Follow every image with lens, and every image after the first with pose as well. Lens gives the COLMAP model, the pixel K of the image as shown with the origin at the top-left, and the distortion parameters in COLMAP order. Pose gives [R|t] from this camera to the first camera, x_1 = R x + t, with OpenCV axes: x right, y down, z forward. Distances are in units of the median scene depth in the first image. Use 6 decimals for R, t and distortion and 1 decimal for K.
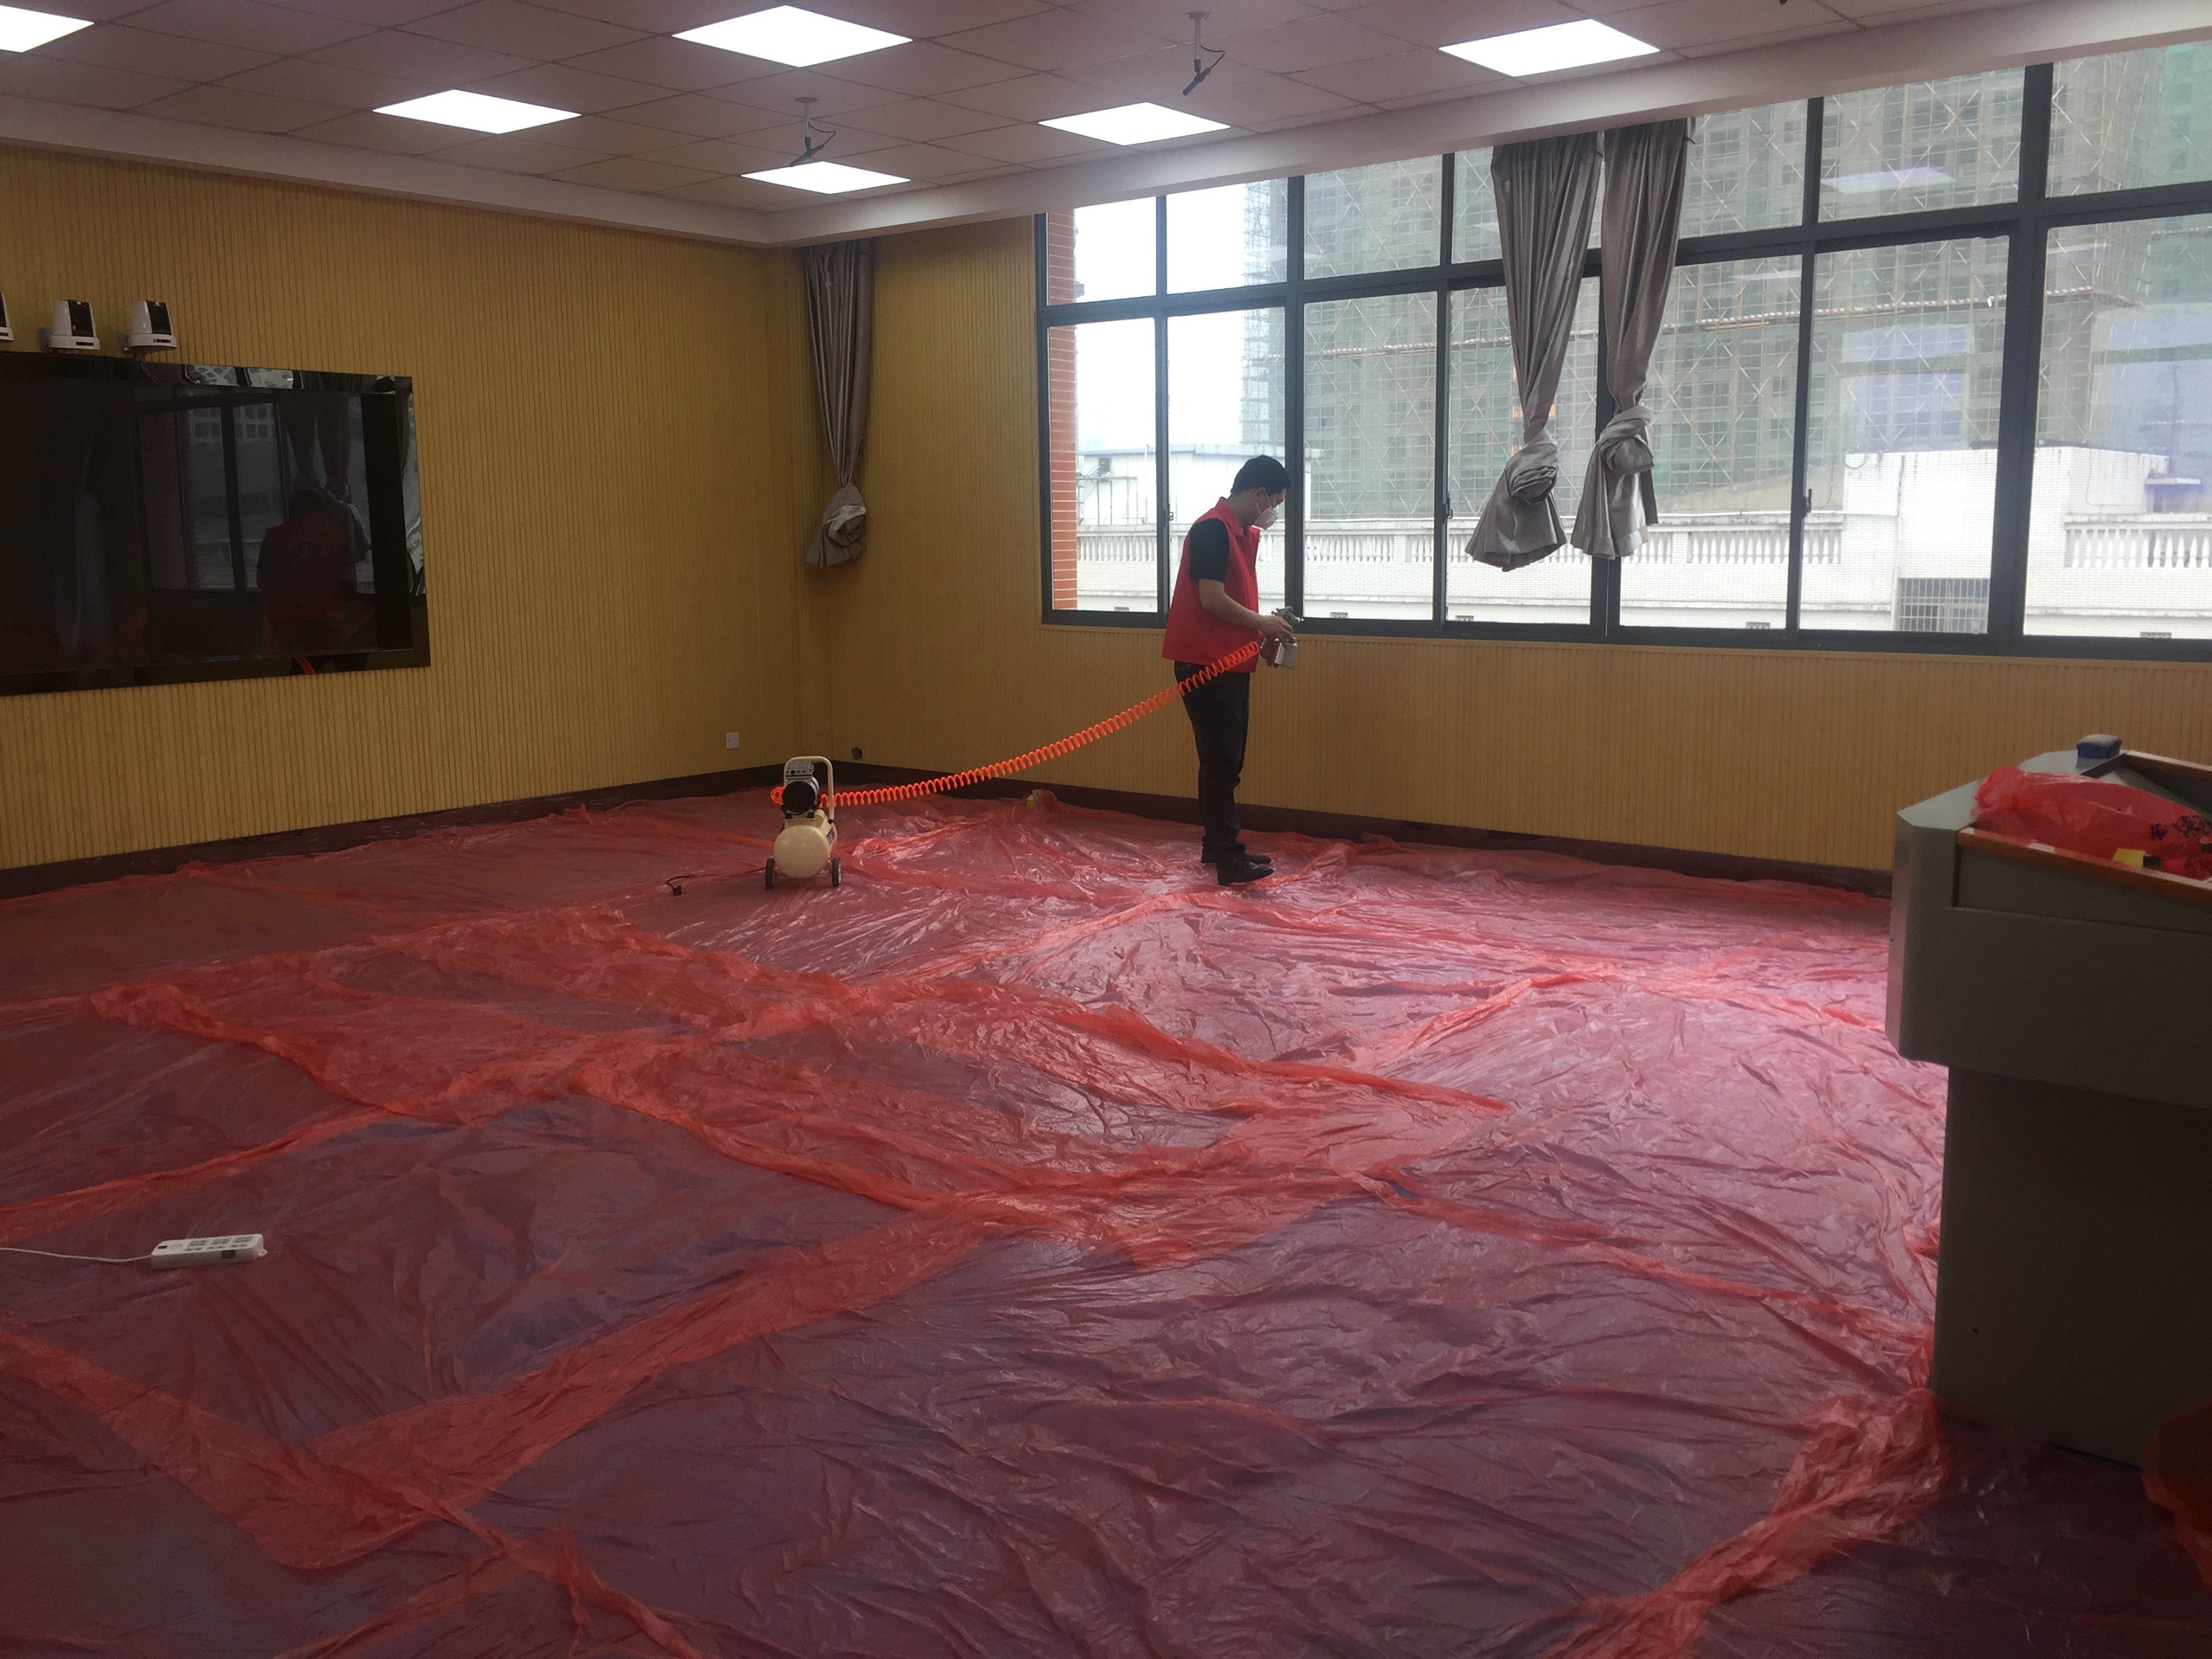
lens RADIAL K [[1867.7, 0, 1092.3], [0, 1867.7, 820.6], [0, 0, 1]] dist [0.095070, -0.124492]
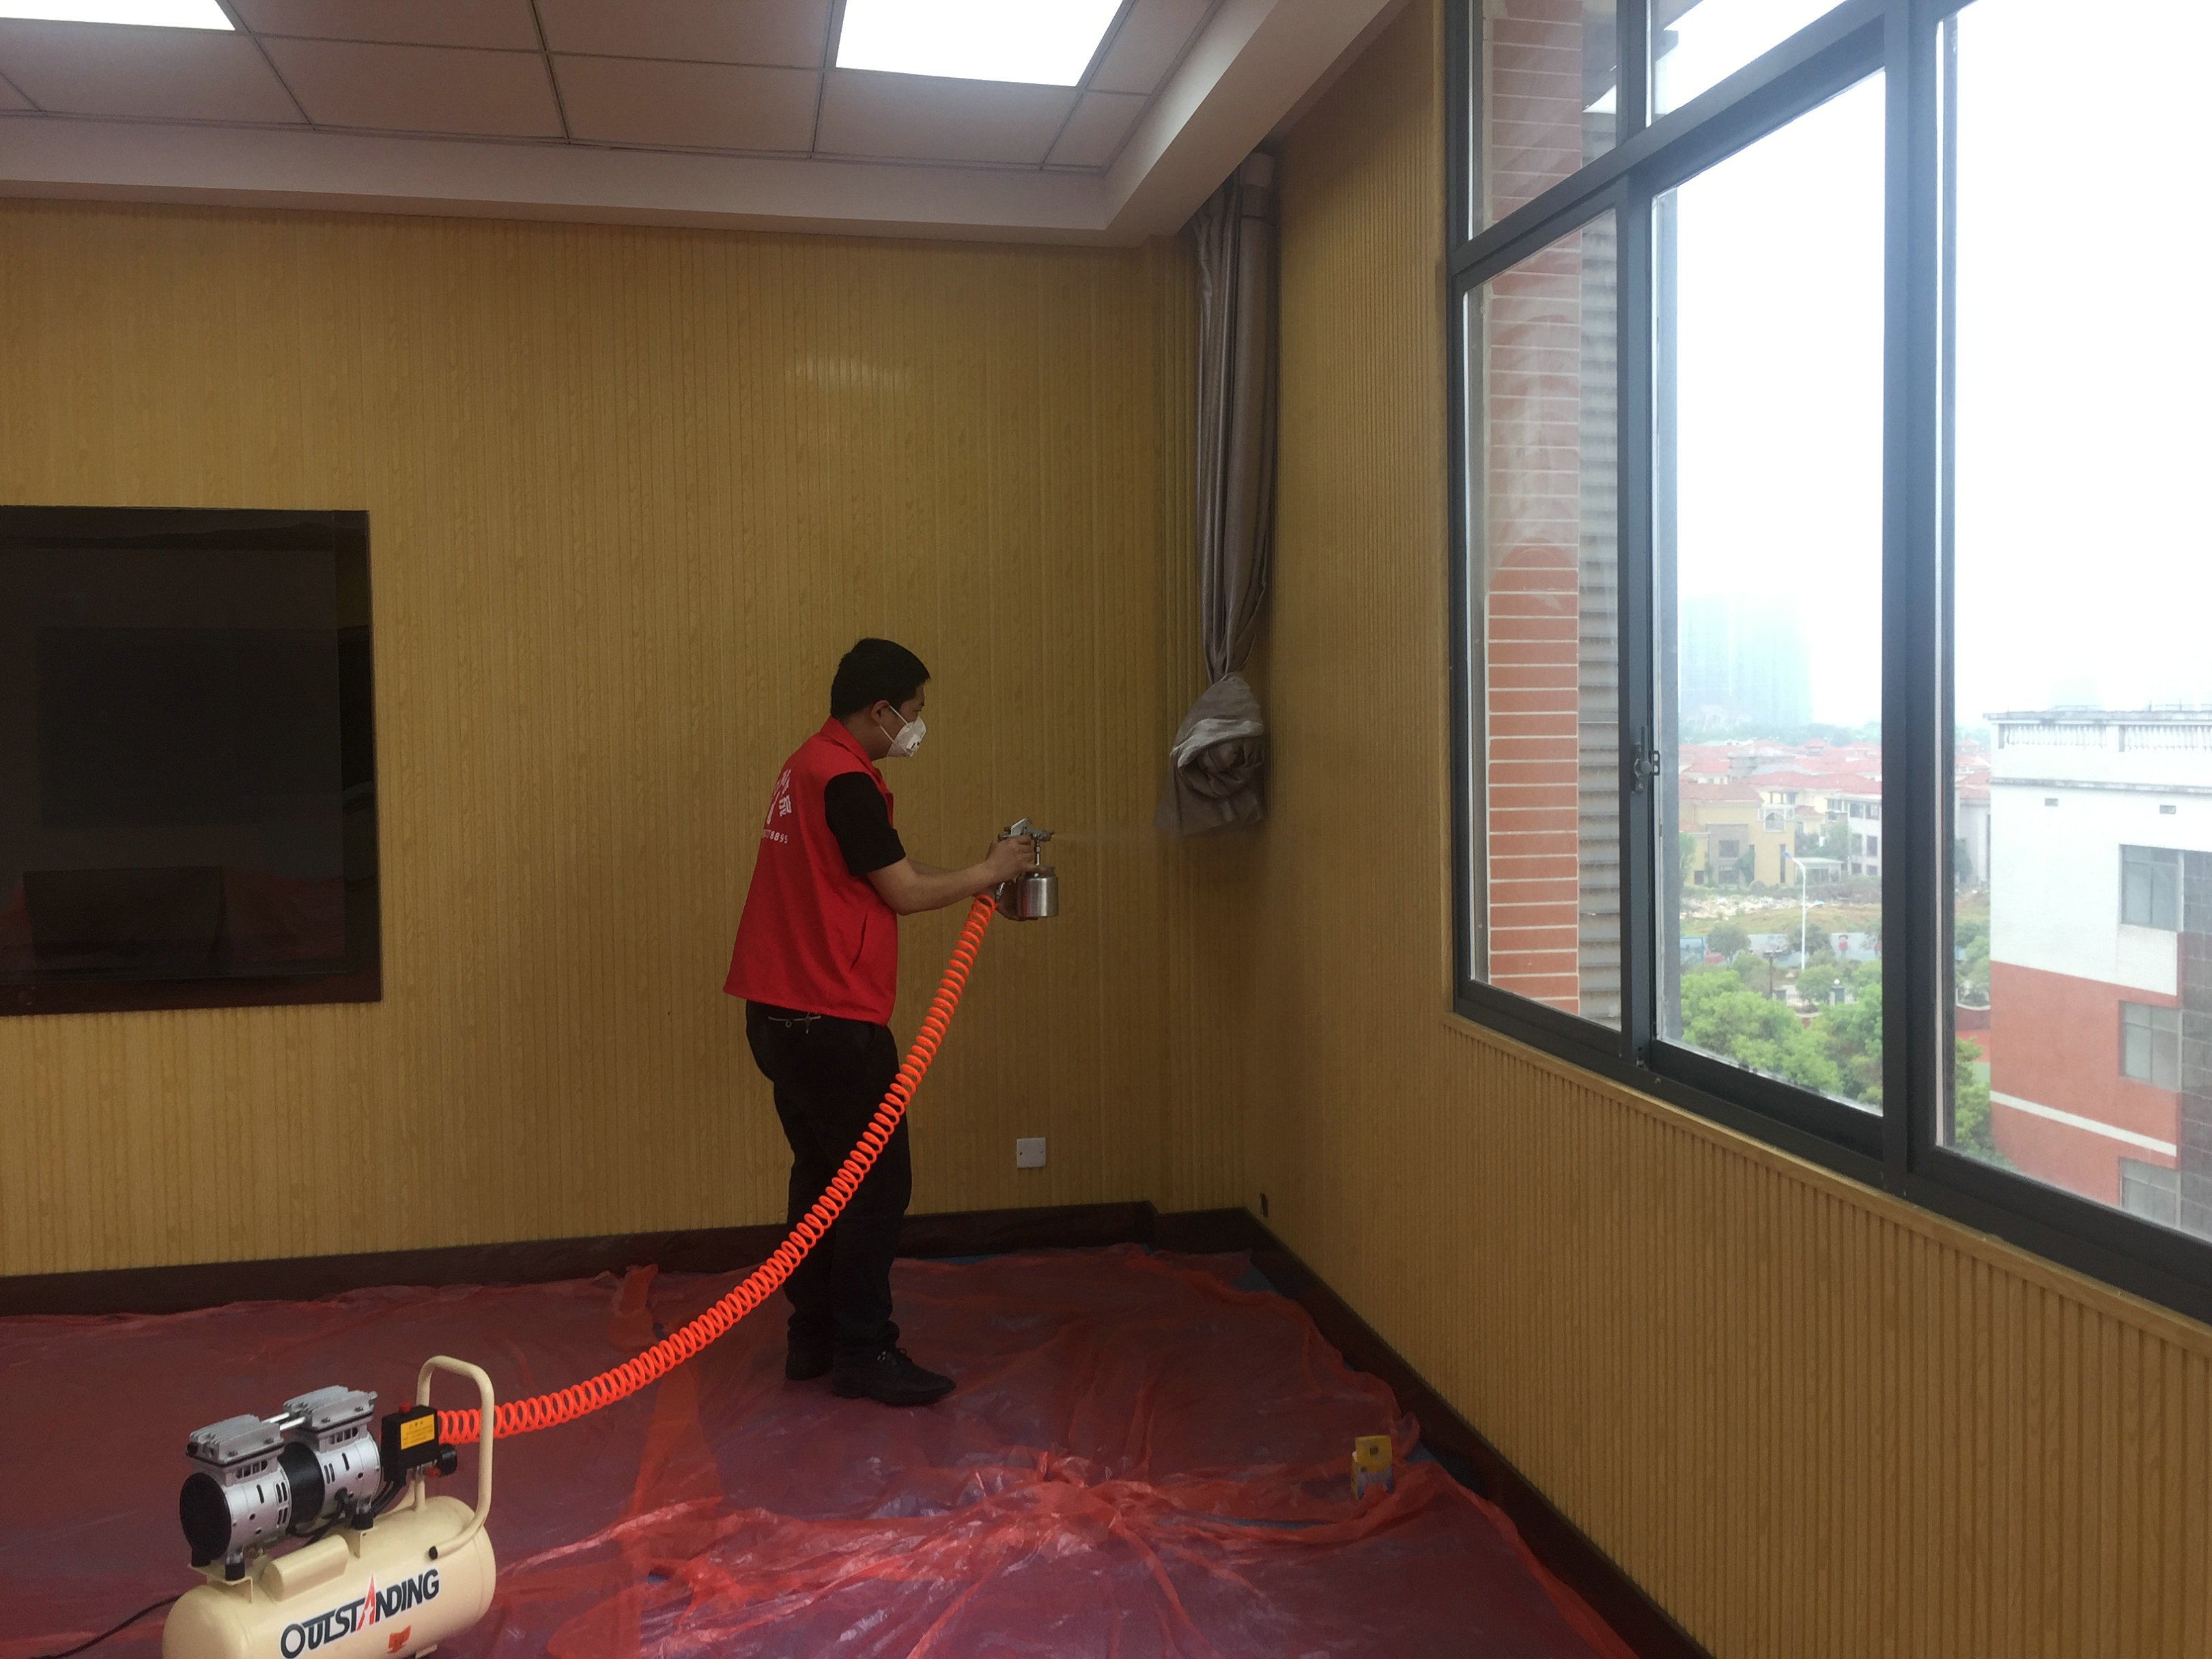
lens RADIAL K [[1867.7, 0, 1092.3], [0, 1867.7, 820.6], [0, 0, 1]] dist [0.095070, -0.124492]
pose [[0.760811, 0.039450, -0.647774, 0.208623], [-0.099902, 0.993373, -0.056838, -0.138132], [0.641238, 0.107957, 0.759710, 0.761702]]
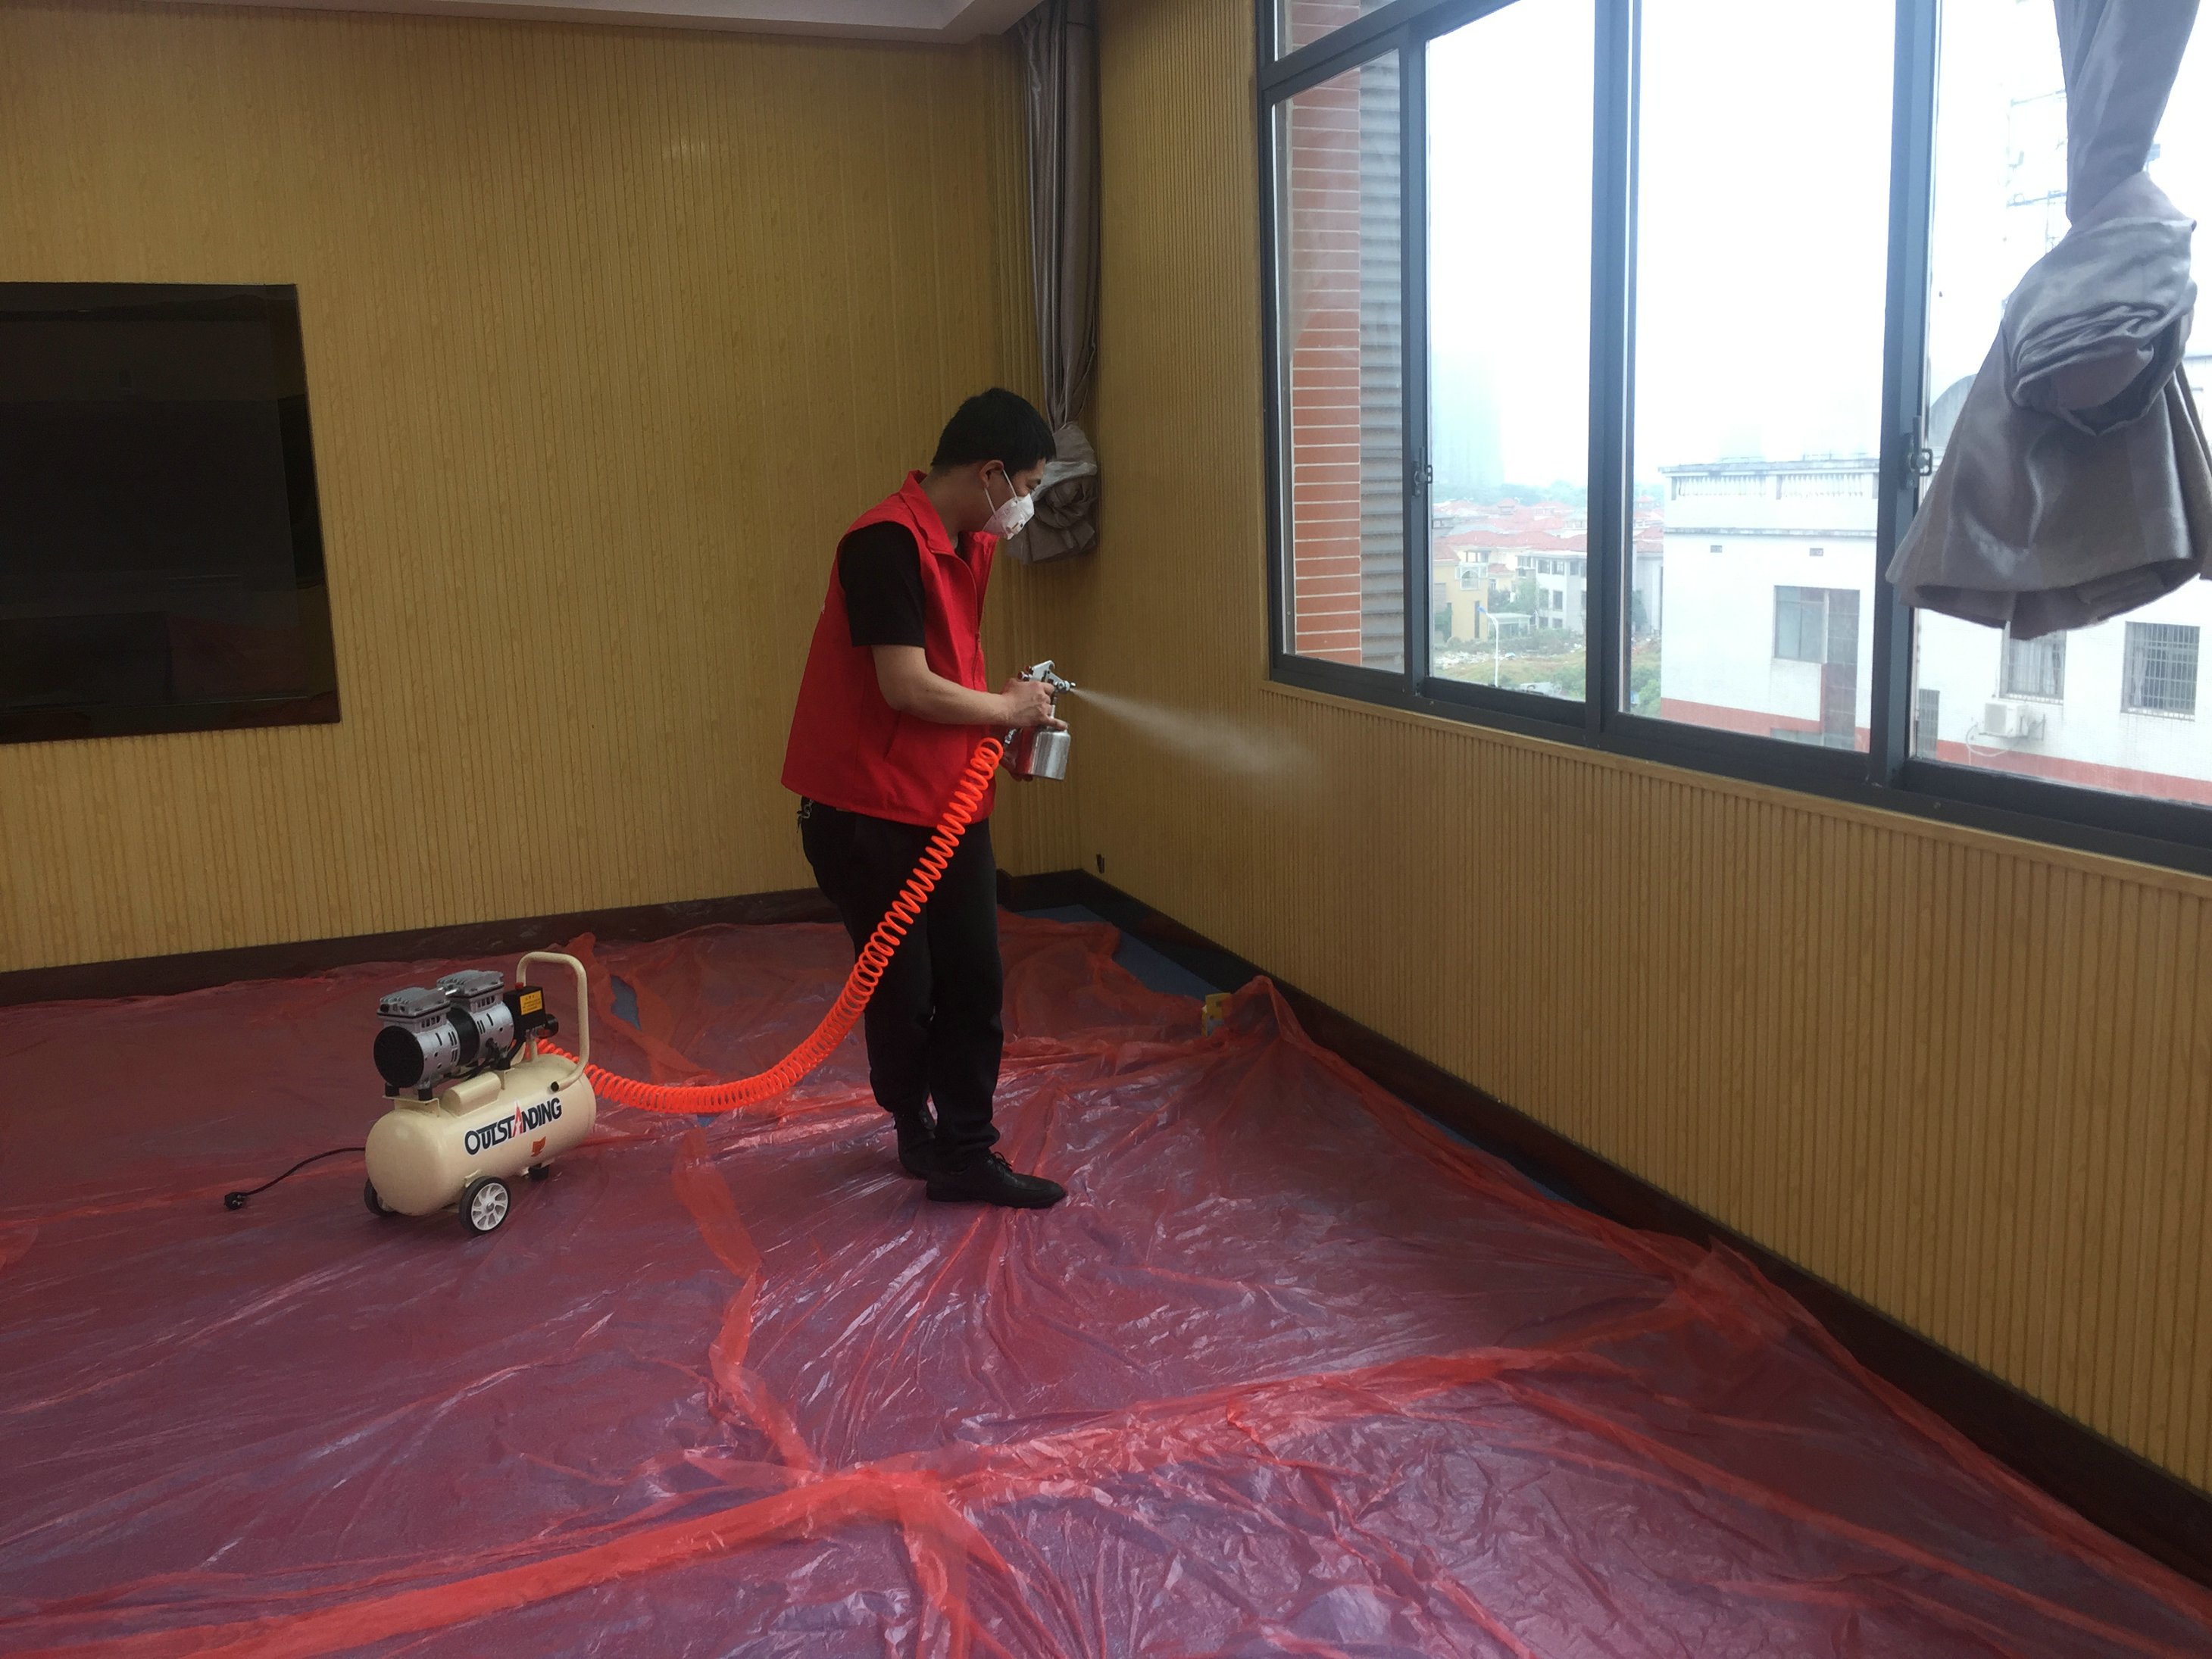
lens RADIAL K [[1867.4, 0, 1073.3], [0, 1867.4, 821.1], [0, 0, 1]] dist [0.103374, -0.137646]
pose [[0.845208, 0.080015, -0.528413, 0.248830], [-0.062877, 0.996750, 0.050359, -0.106530], [0.530725, -0.009338, 0.847492, 0.625443]]
